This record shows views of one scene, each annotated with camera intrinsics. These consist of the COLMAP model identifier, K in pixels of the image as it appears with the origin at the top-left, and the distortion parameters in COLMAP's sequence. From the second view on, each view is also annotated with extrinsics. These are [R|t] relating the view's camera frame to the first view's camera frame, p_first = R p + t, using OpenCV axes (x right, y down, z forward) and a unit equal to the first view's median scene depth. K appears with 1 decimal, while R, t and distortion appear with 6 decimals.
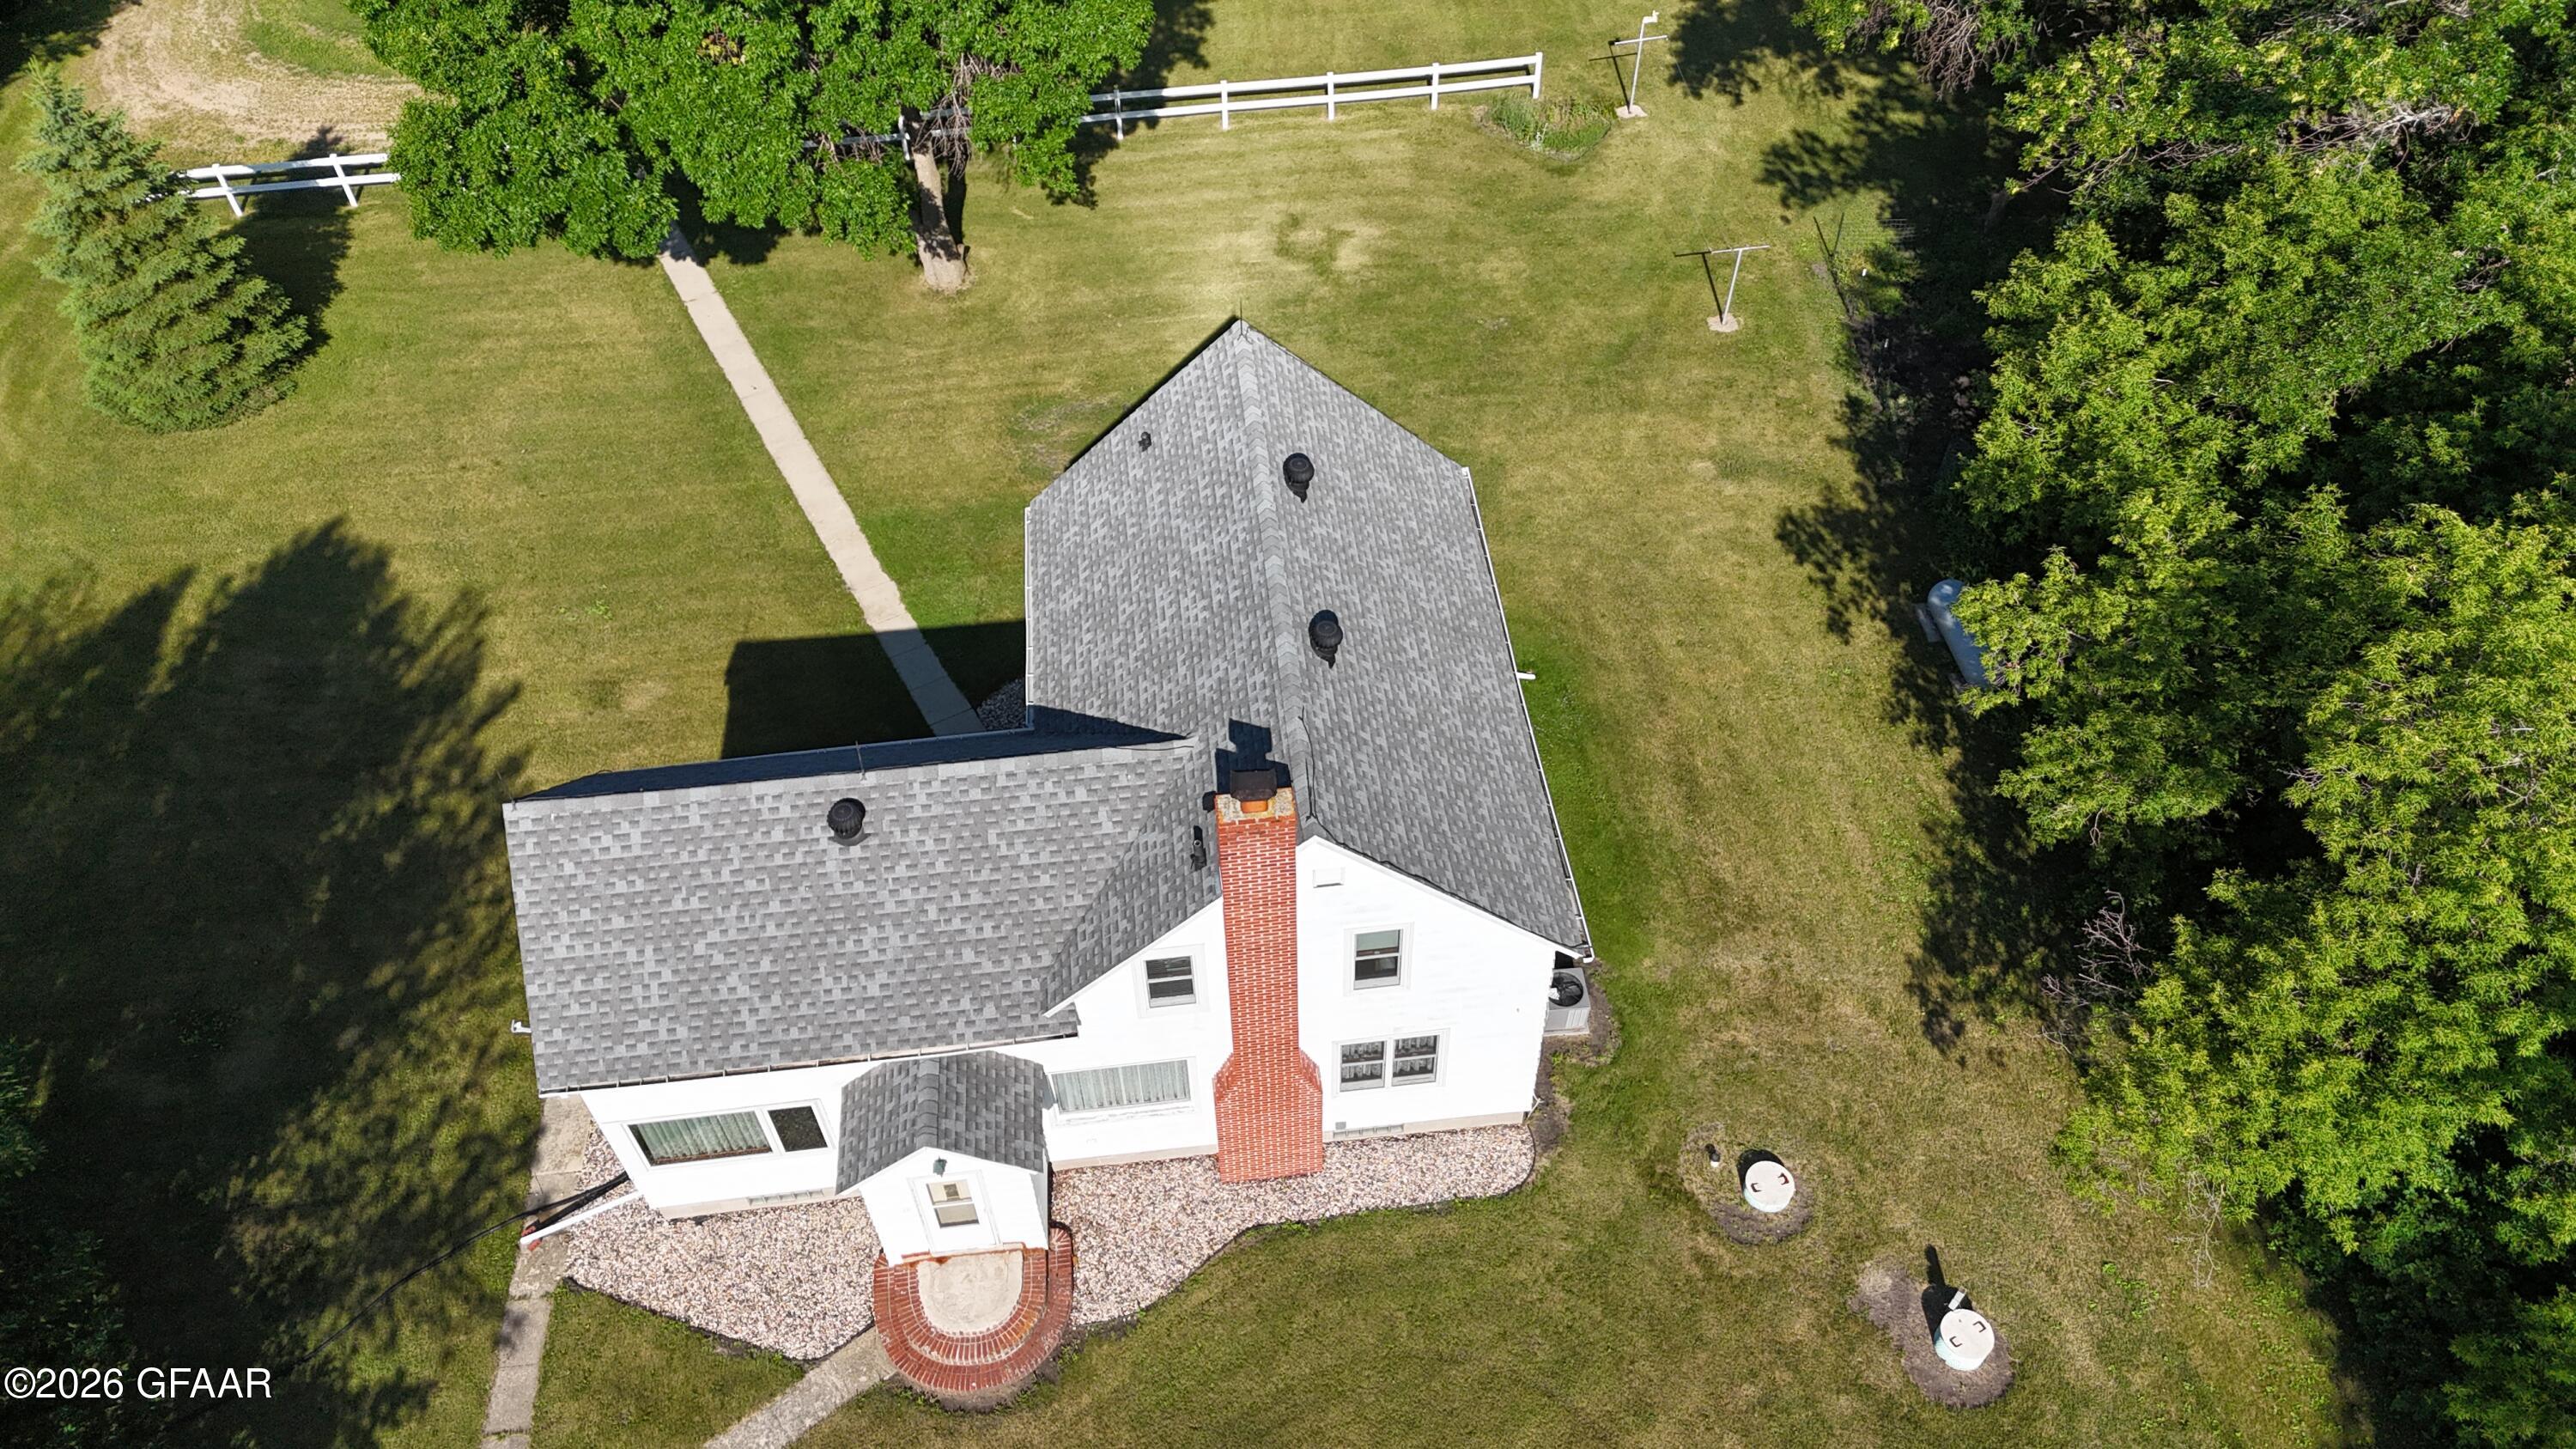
lens RADIAL K [[1883.1, 0, 1290.0], [0, 1883.1, 719.6], [0, 0, 1]] dist [0.090006, -0.088305]
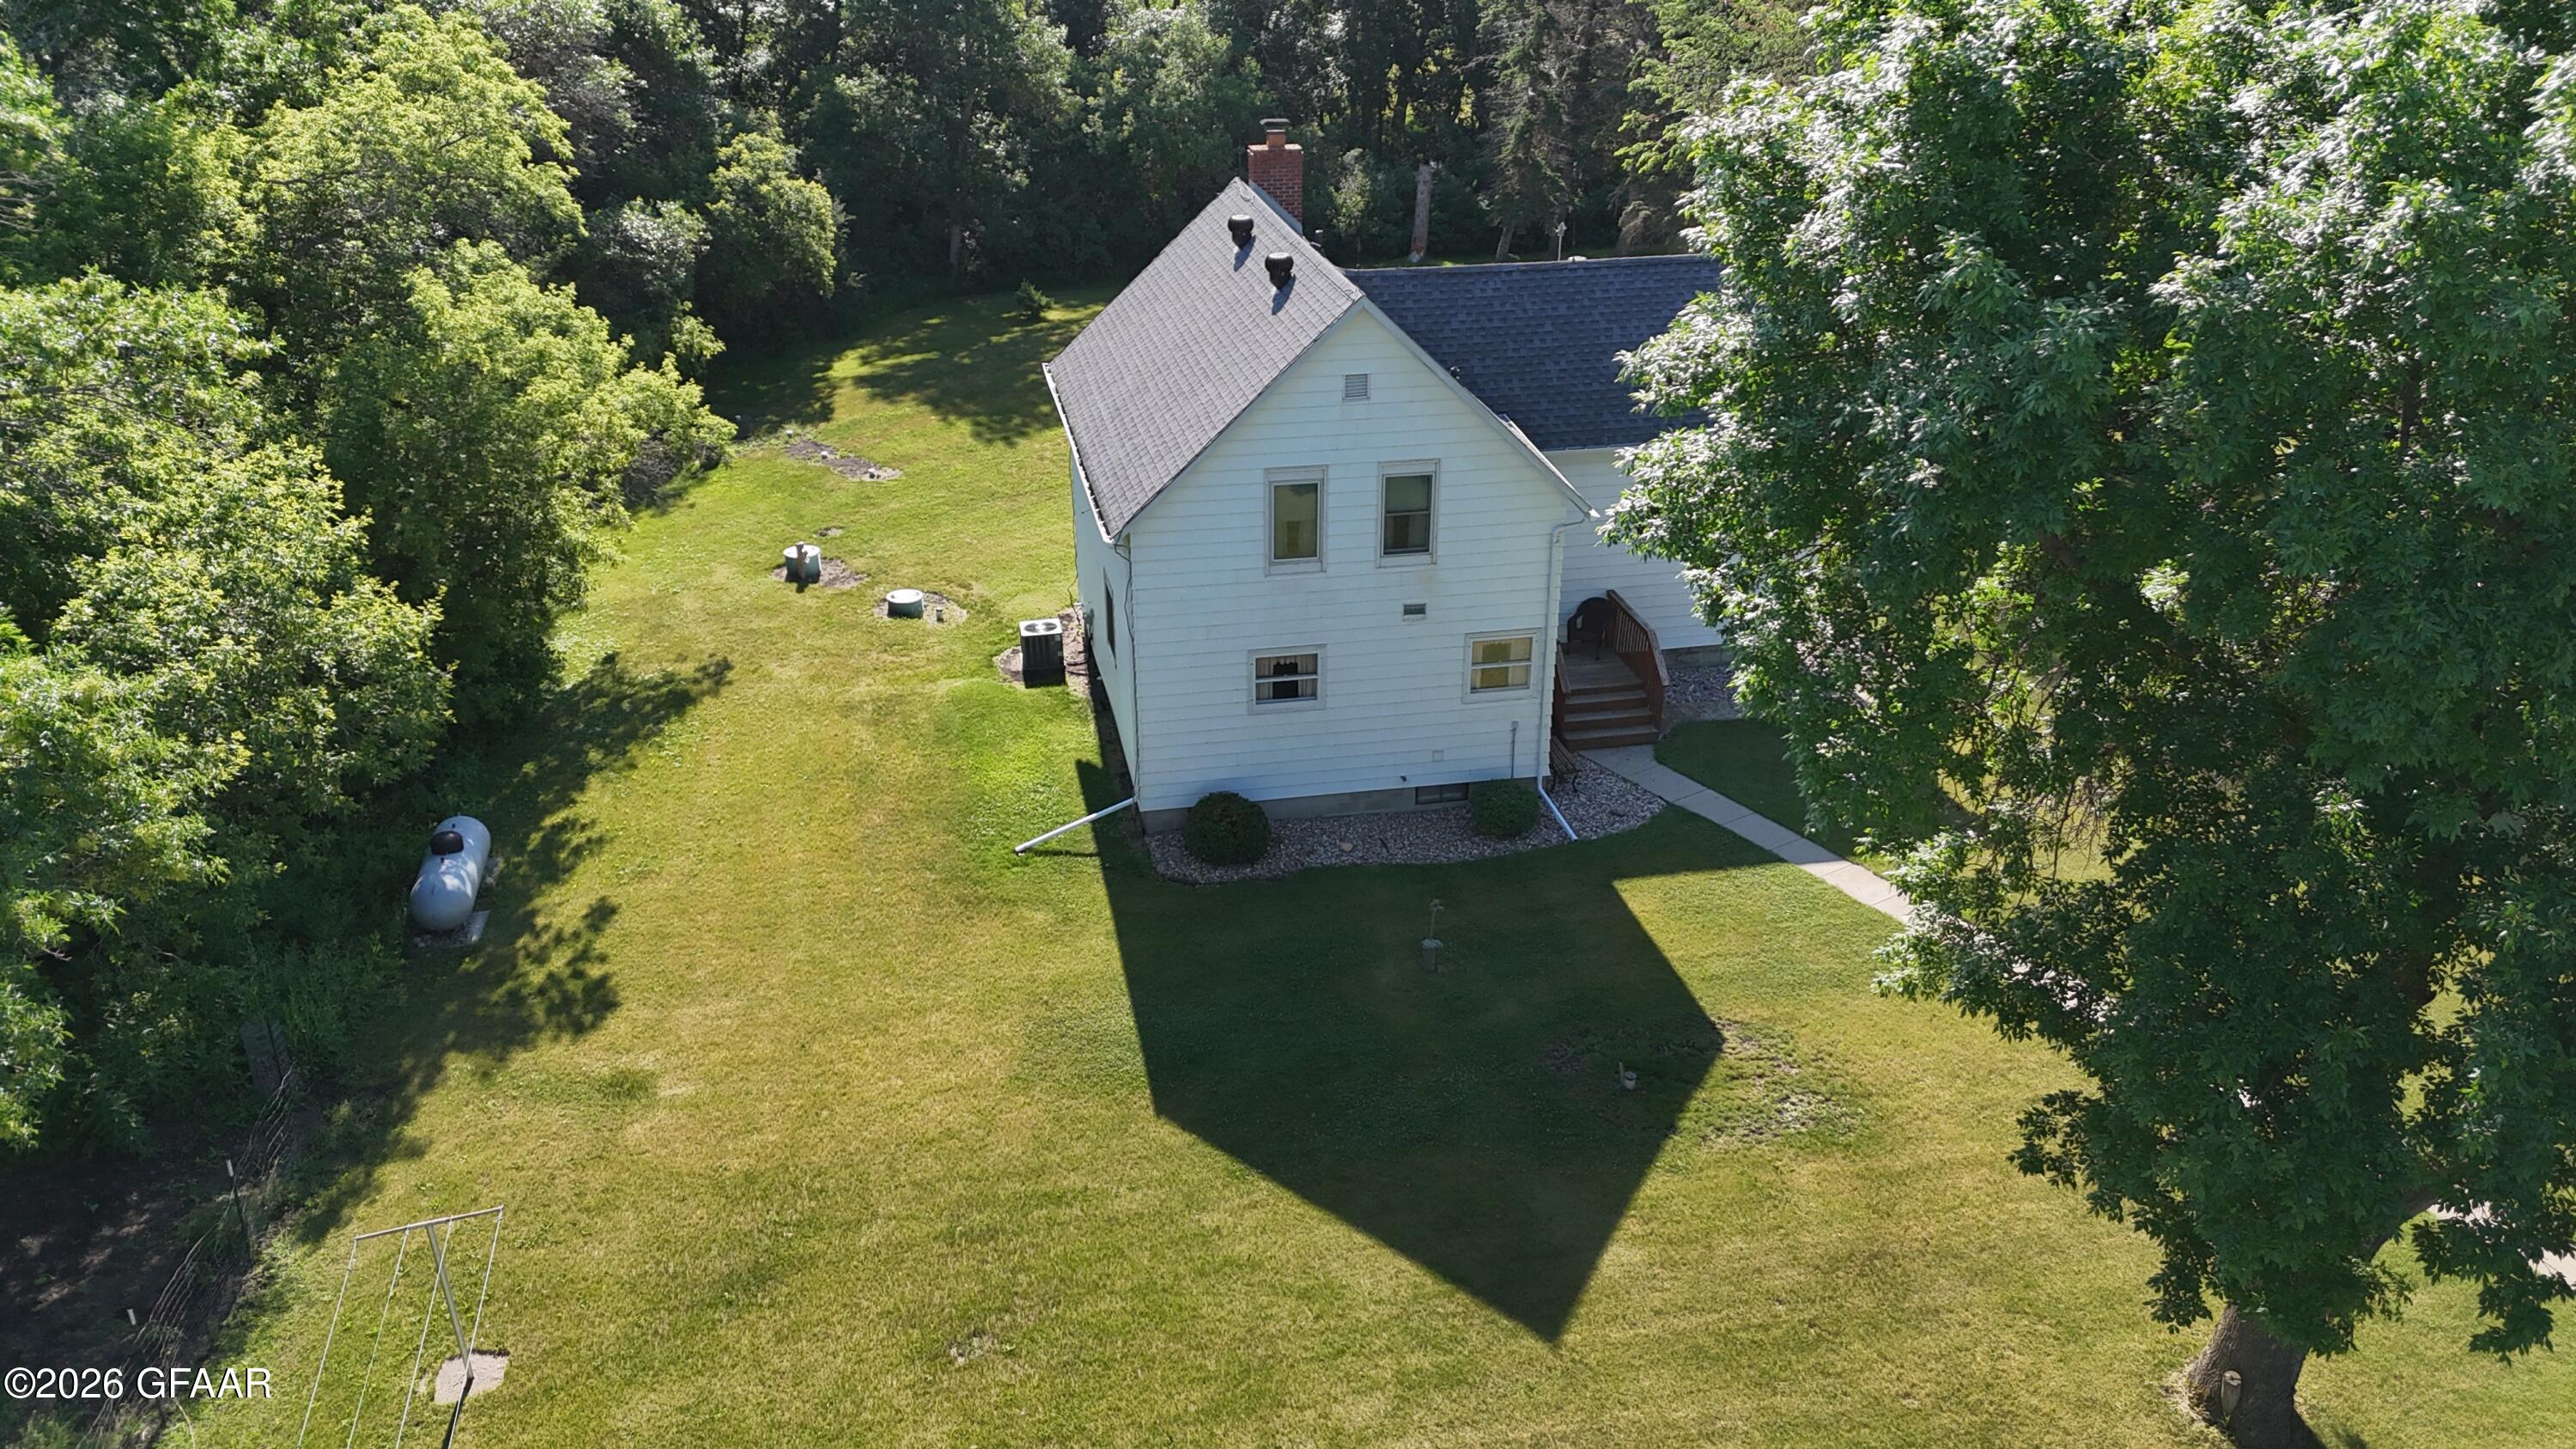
lens RADIAL K [[1883.1, 0, 1294.5], [0, 1883.1, 714.6], [0, 0, 1]] dist [0.090006, -0.088305]
pose [[-0.995316, 0.048704, -0.083504, 0.094884], [-0.067617, 0.266579, 0.961438, -1.058955], [0.069087, 0.962582, -0.262037, 1.474543]]
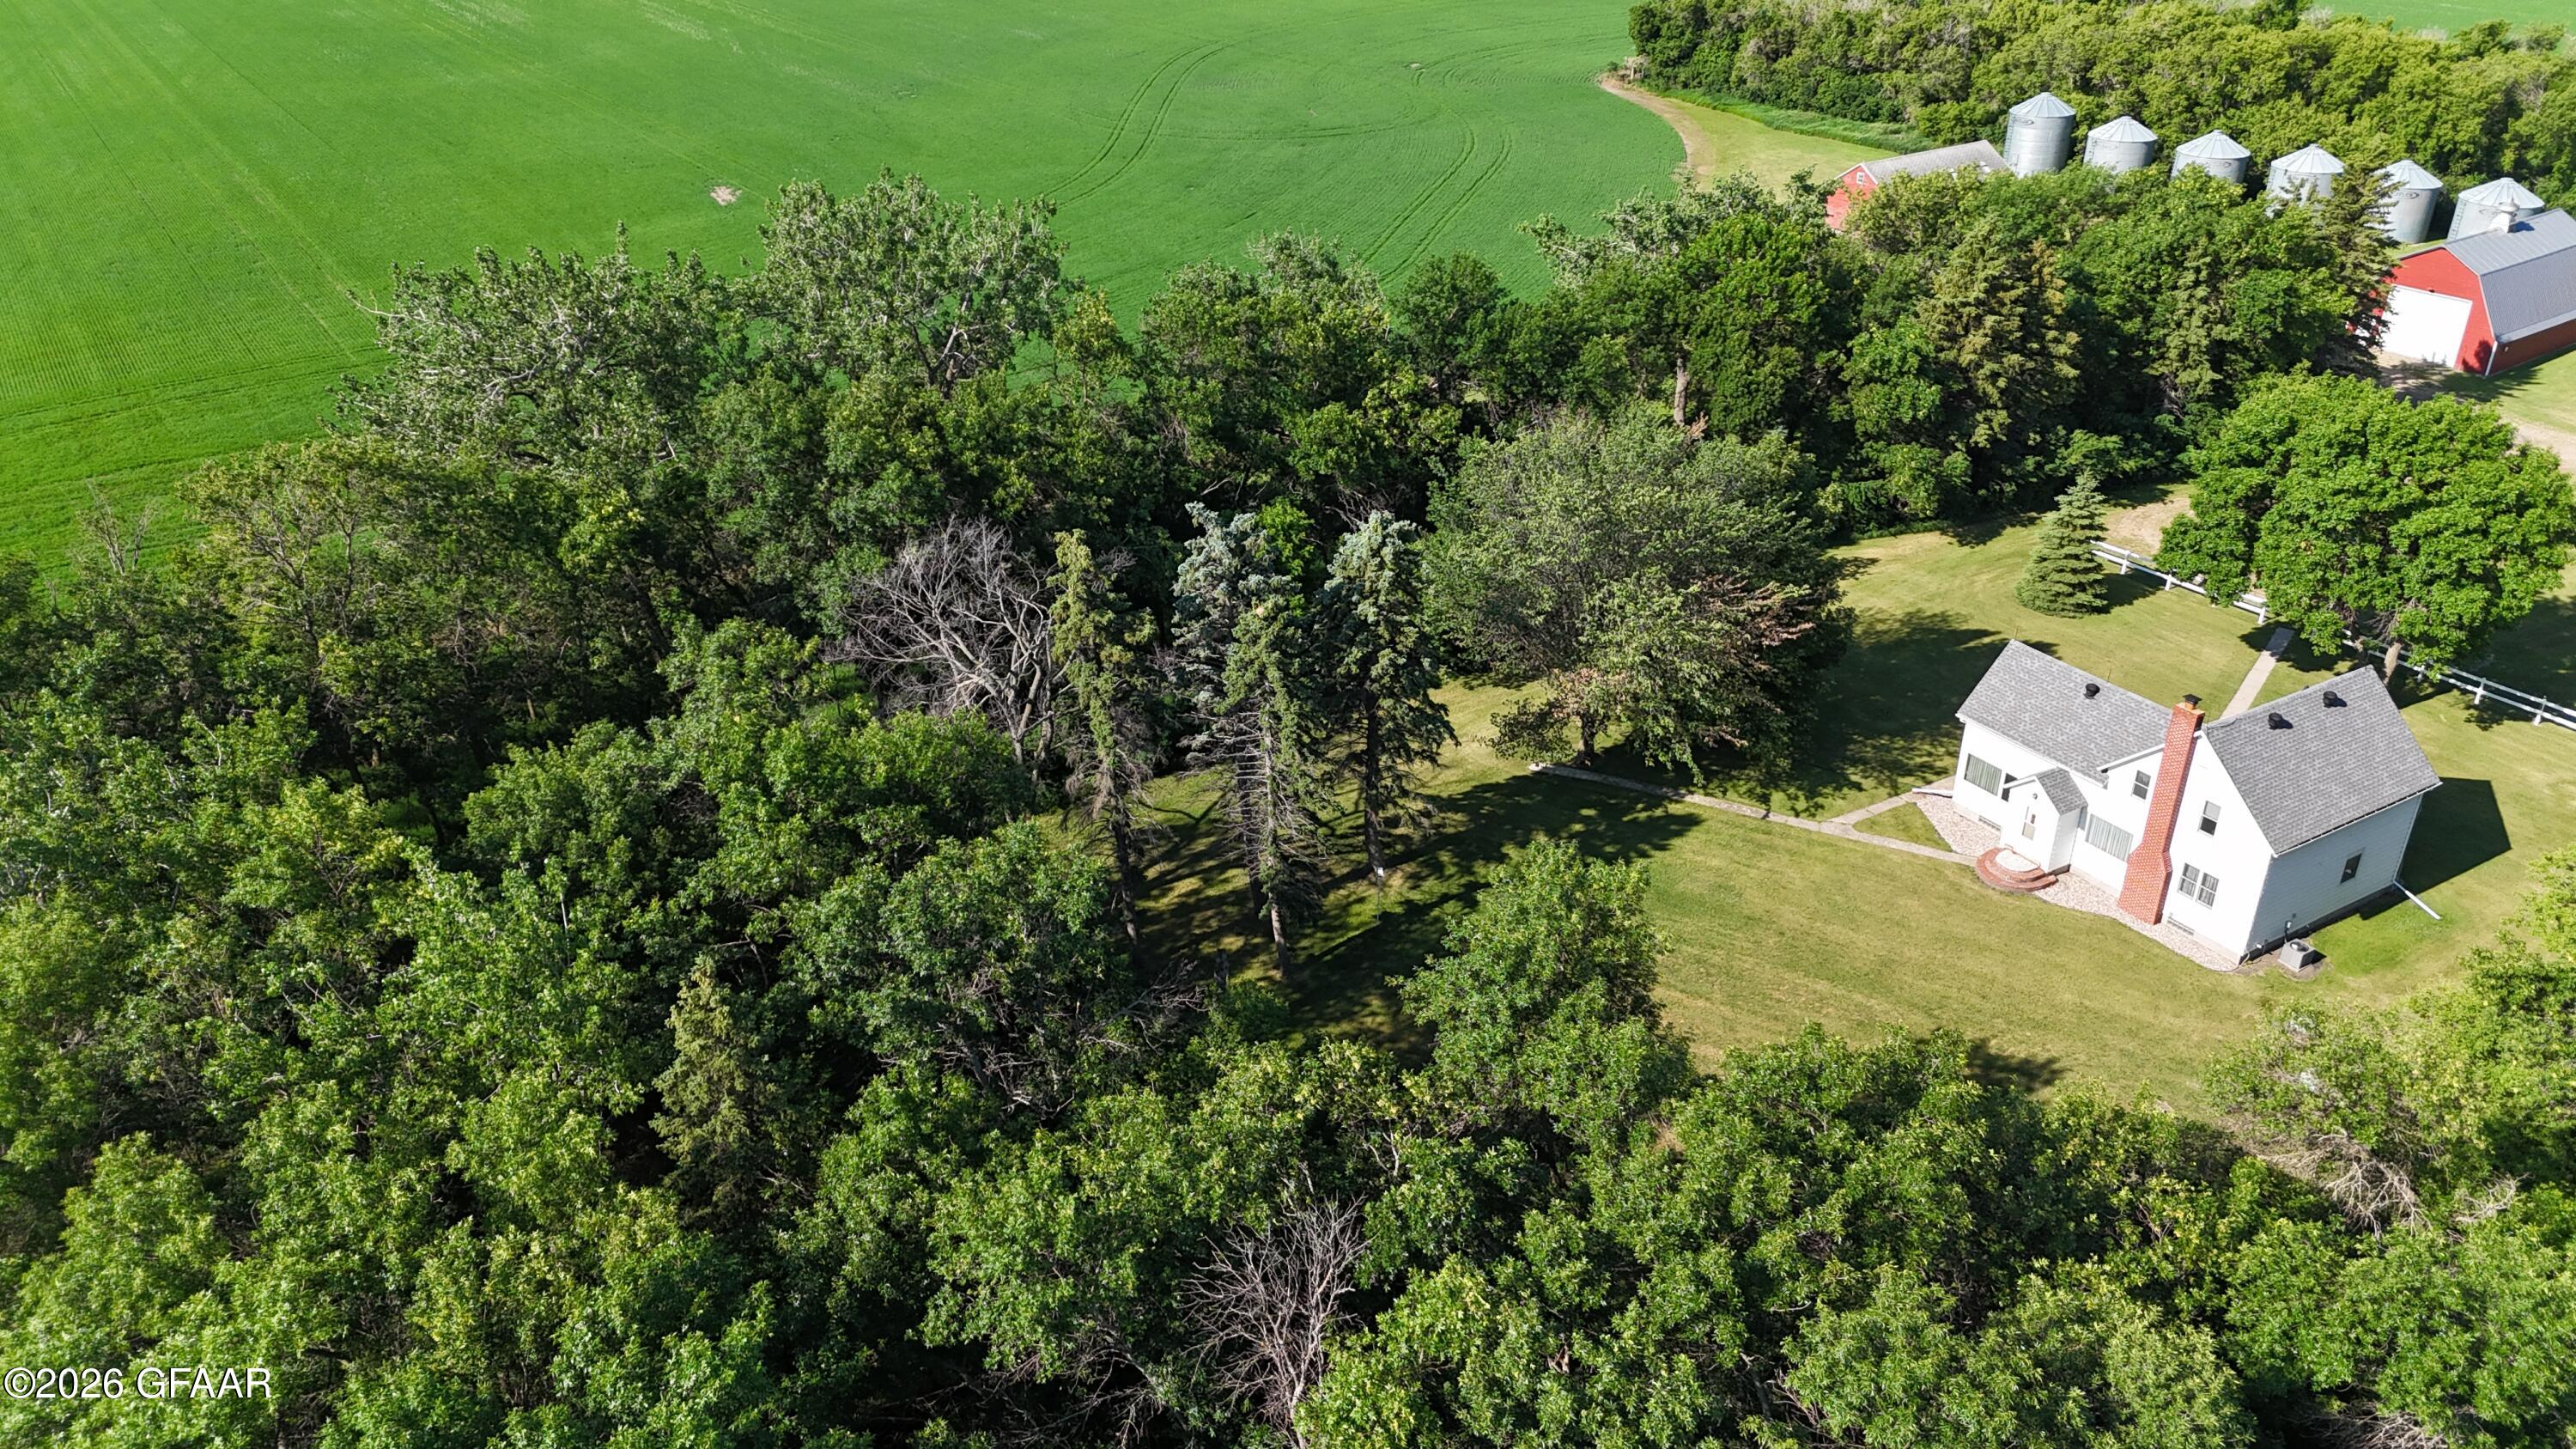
lens RADIAL K [[1883.1, 0, 1287.9], [0, 1883.1, 713.1], [0, 0, 1]] dist [0.090006, -0.088305]
pose [[0.426467, 0.429461, -0.796046, 1.454405], [-0.689765, 0.723731, 0.020918, 0.791039], [0.585106, 0.540164, 0.604875, -1.377004]]
